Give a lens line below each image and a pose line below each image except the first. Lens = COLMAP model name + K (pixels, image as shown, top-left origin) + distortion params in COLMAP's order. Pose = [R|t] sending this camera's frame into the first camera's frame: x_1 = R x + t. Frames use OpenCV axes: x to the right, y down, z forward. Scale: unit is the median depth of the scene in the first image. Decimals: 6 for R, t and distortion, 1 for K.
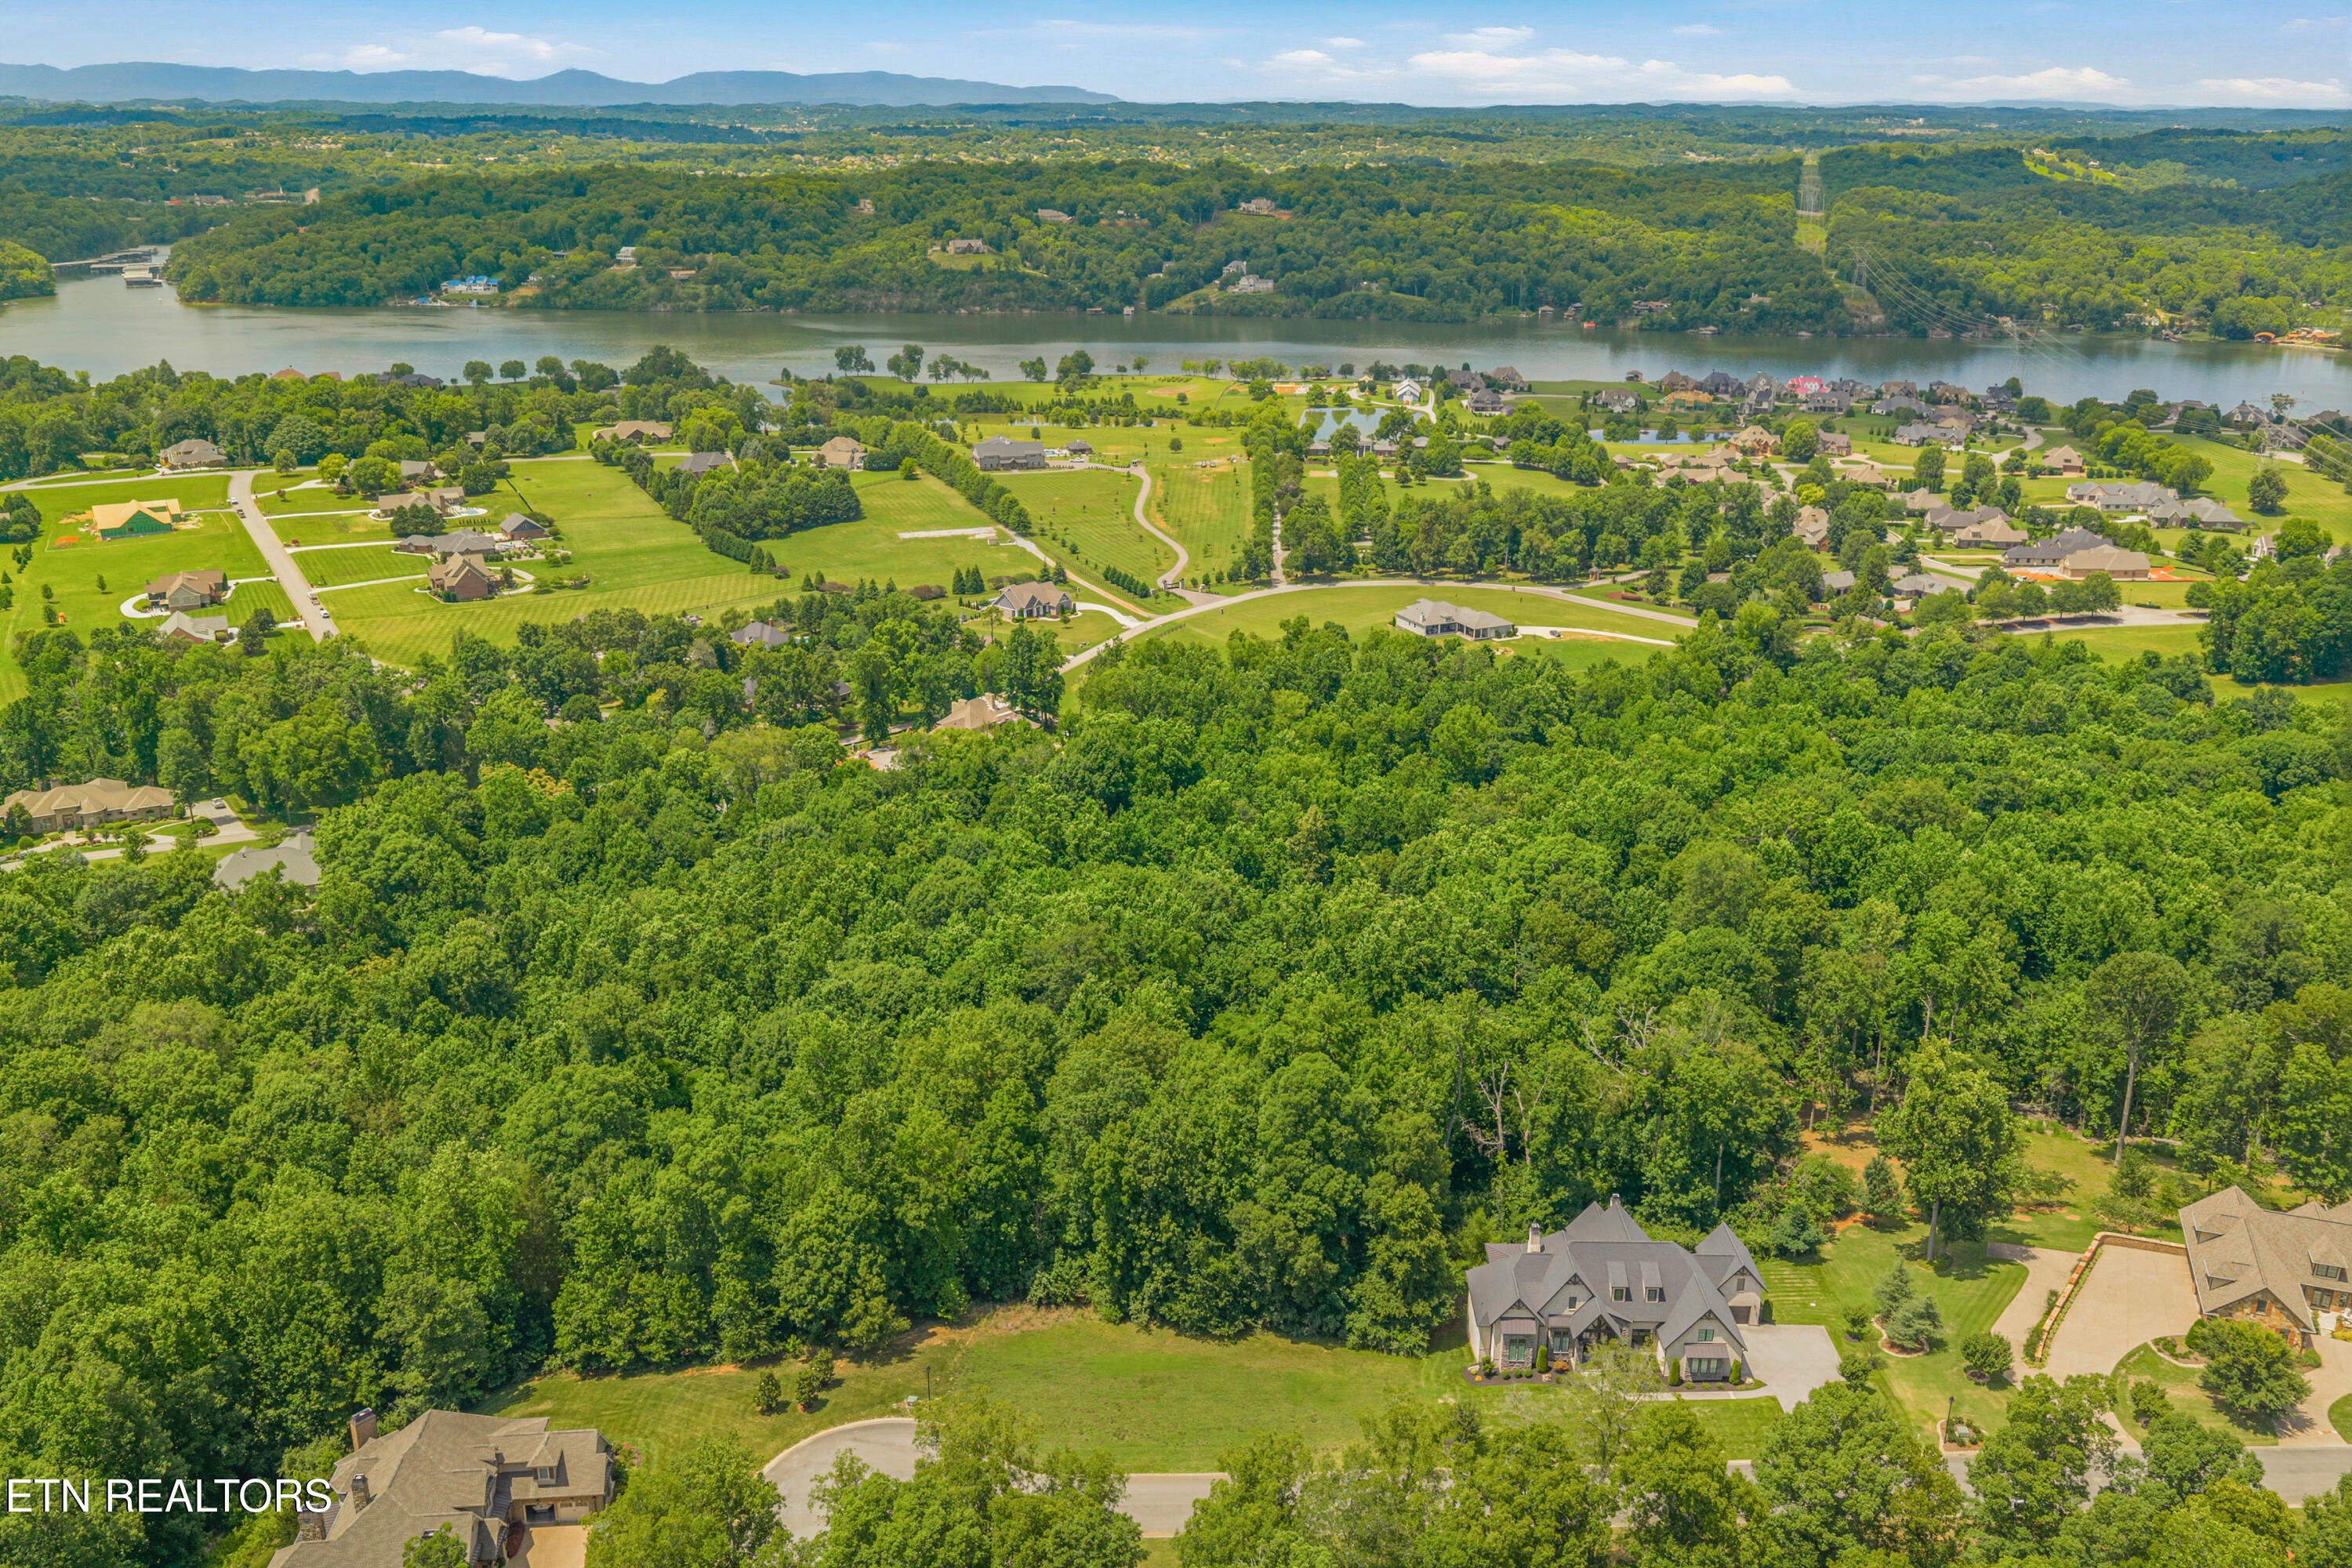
lens RADIAL K [[1939.7, 0, 1187.5], [0, 1939.7, 778.8], [0, 0, 1]] dist [0.025373, -0.039293]
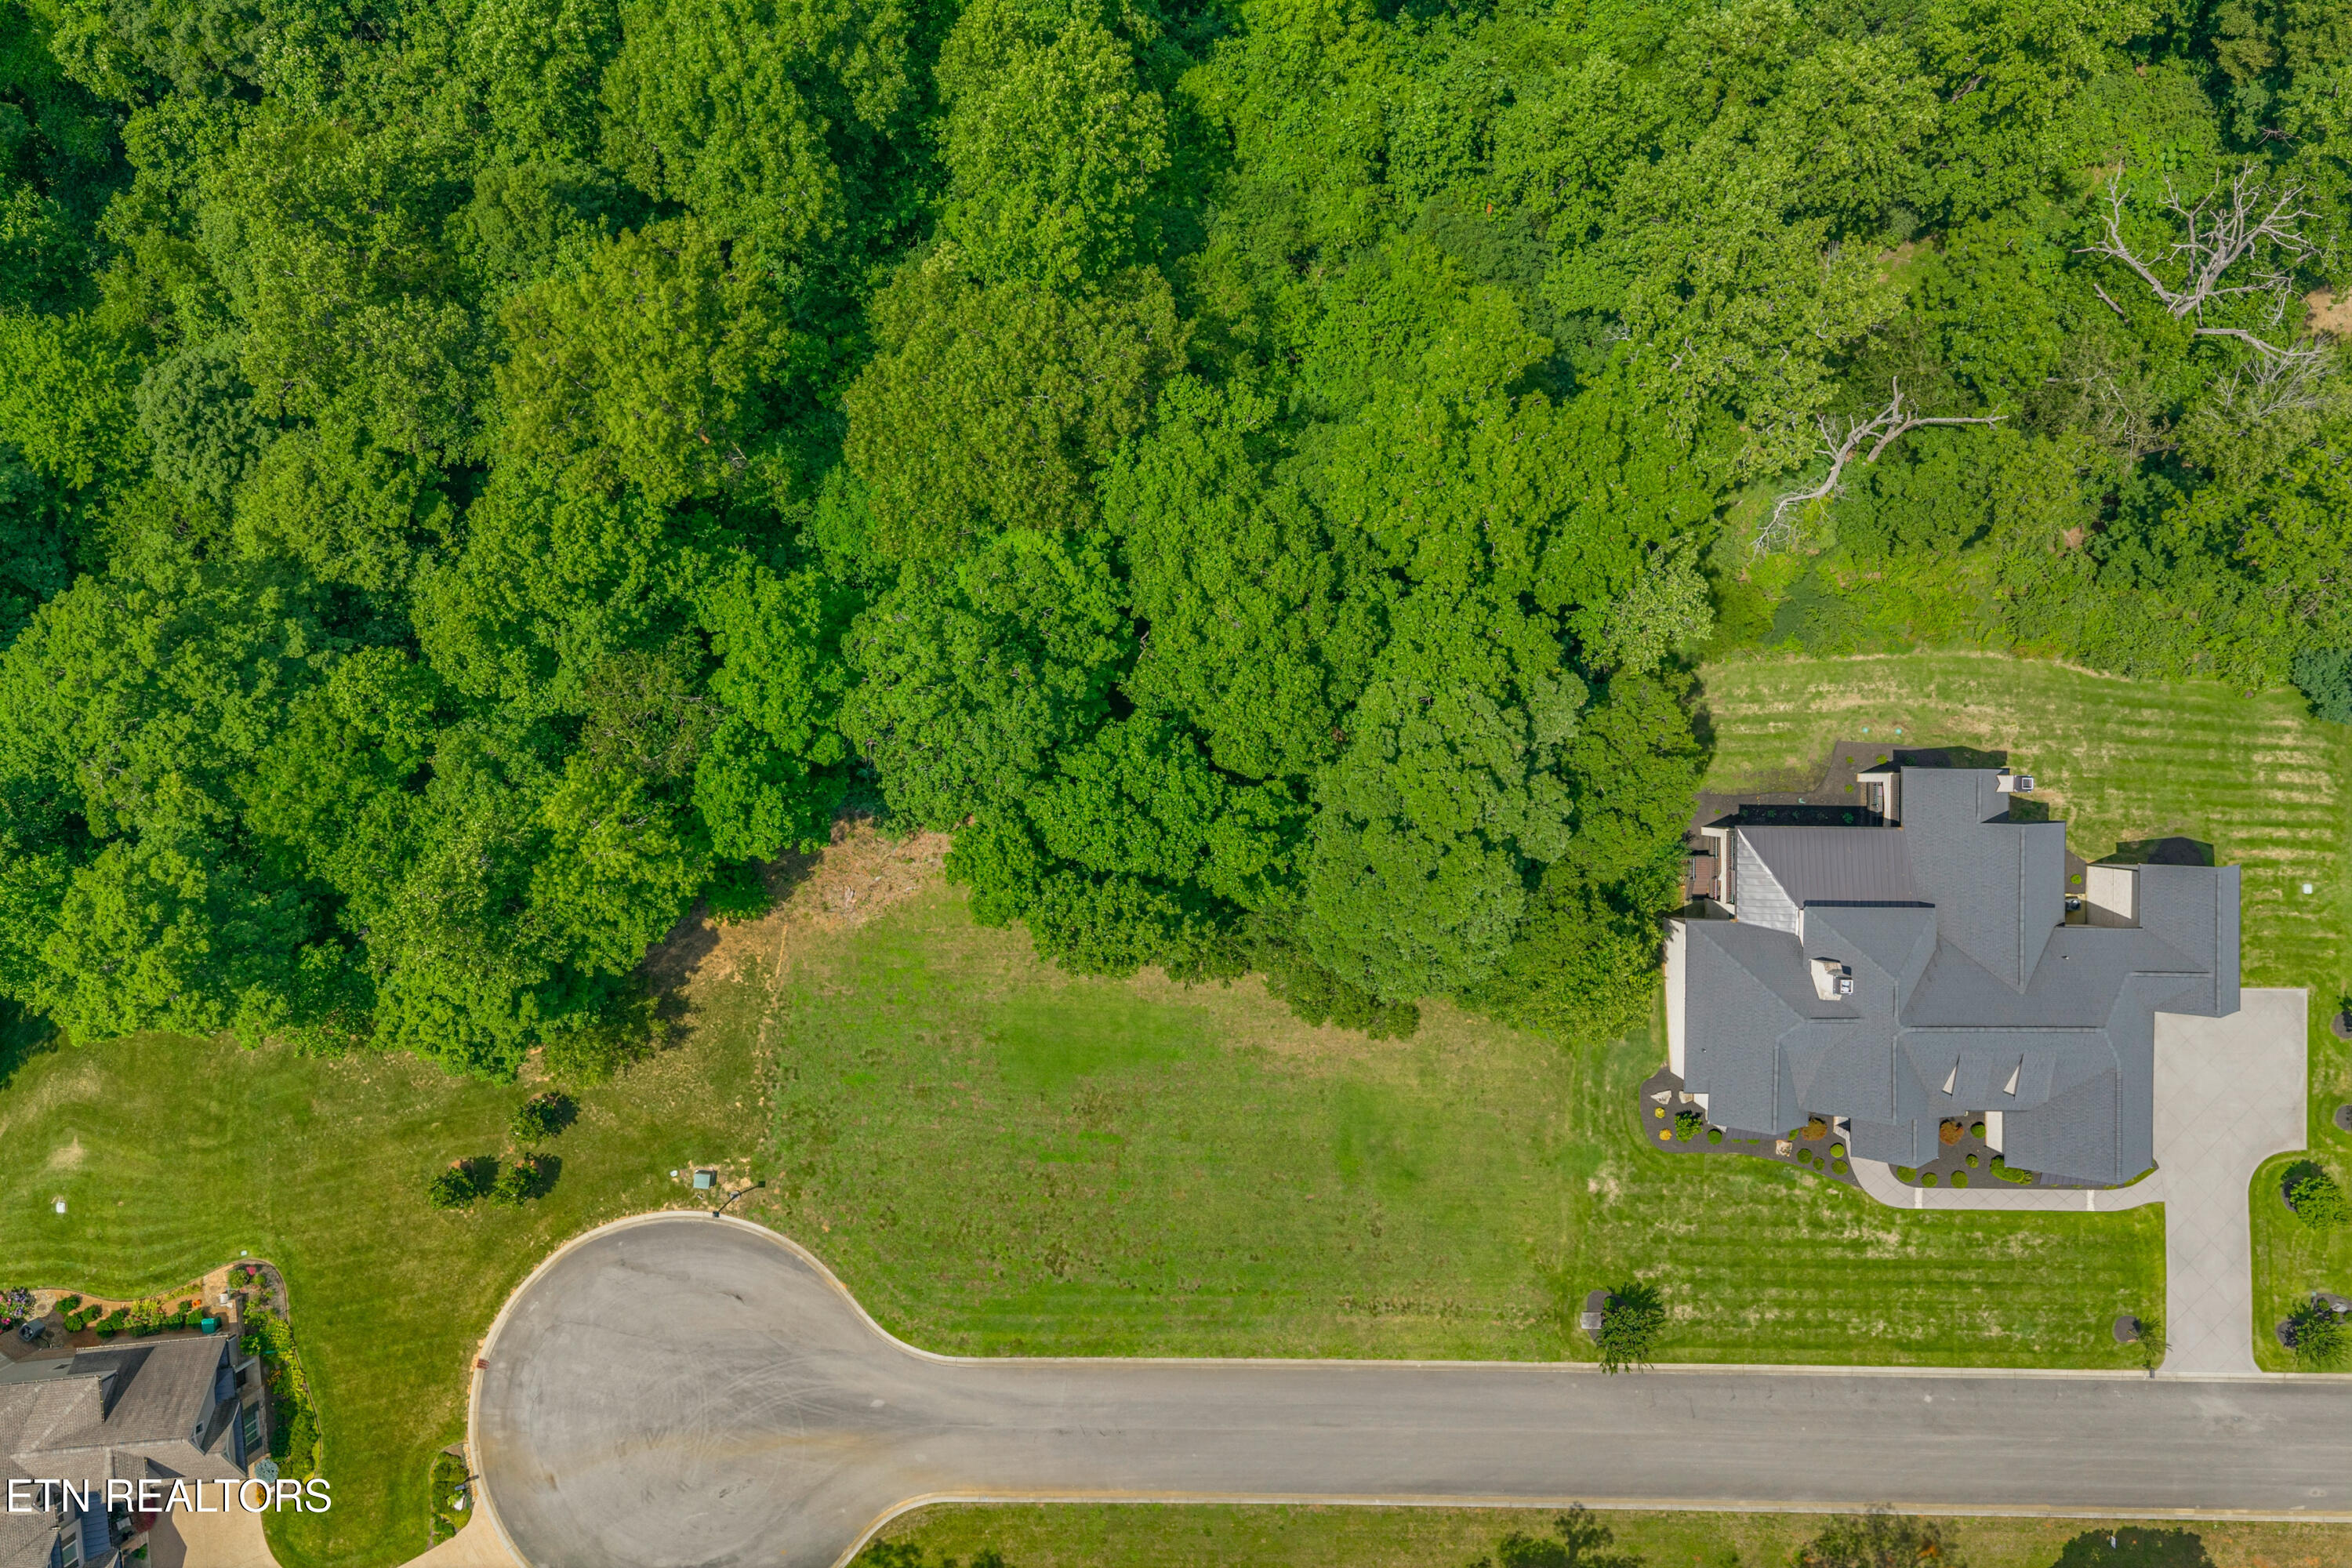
lens RADIAL K [[1939.7, 0, 1190.9], [0, 1939.7, 779.2], [0, 0, 1]] dist [0.025373, -0.039293]
pose [[0.999988, -0.004463, -0.002030, 0.005474], [0.003362, 0.322730, 0.946485, -0.164183], [-0.003569, -0.946481, 0.322741, 0.541170]]
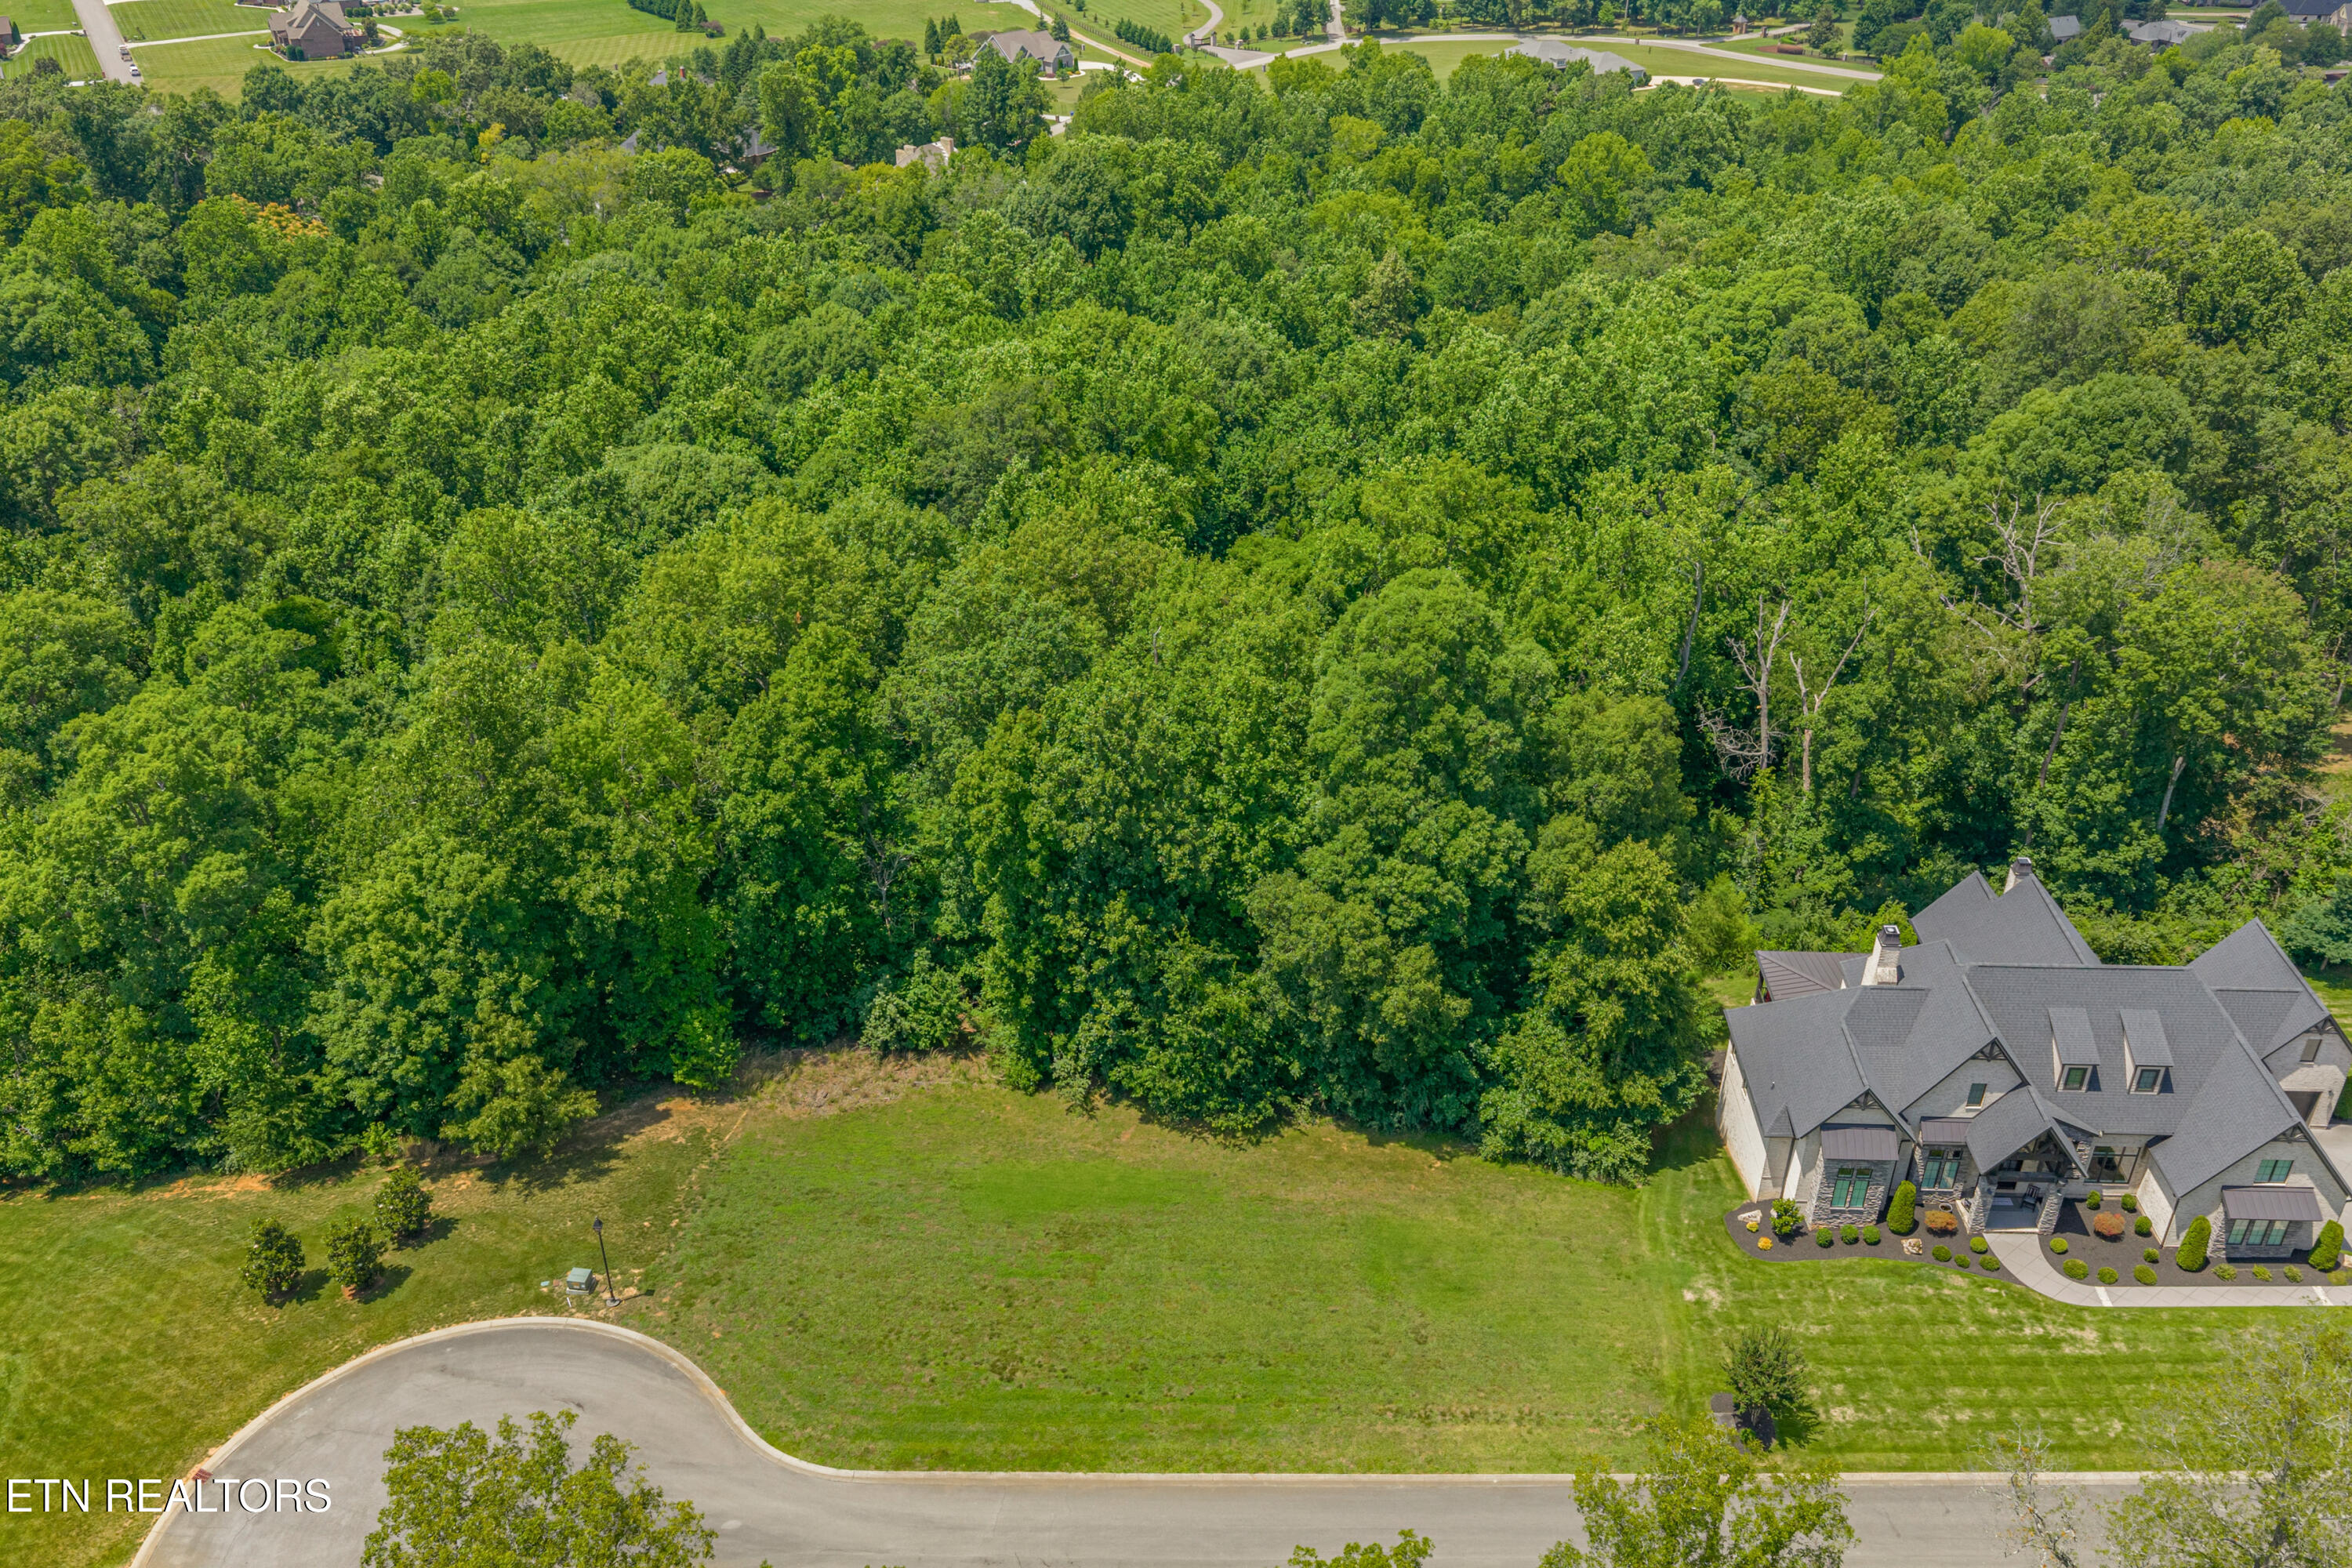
lens RADIAL K [[1939.7, 0, 1187.3], [0, 1939.7, 781.6], [0, 0, 1]] dist [0.025373, -0.039293]
pose [[0.999763, 0.008616, -0.020000, 0.009797], [-0.004220, 0.977652, 0.210186, 0.058033], [0.021364, -0.210052, 0.977457, 0.328409]]
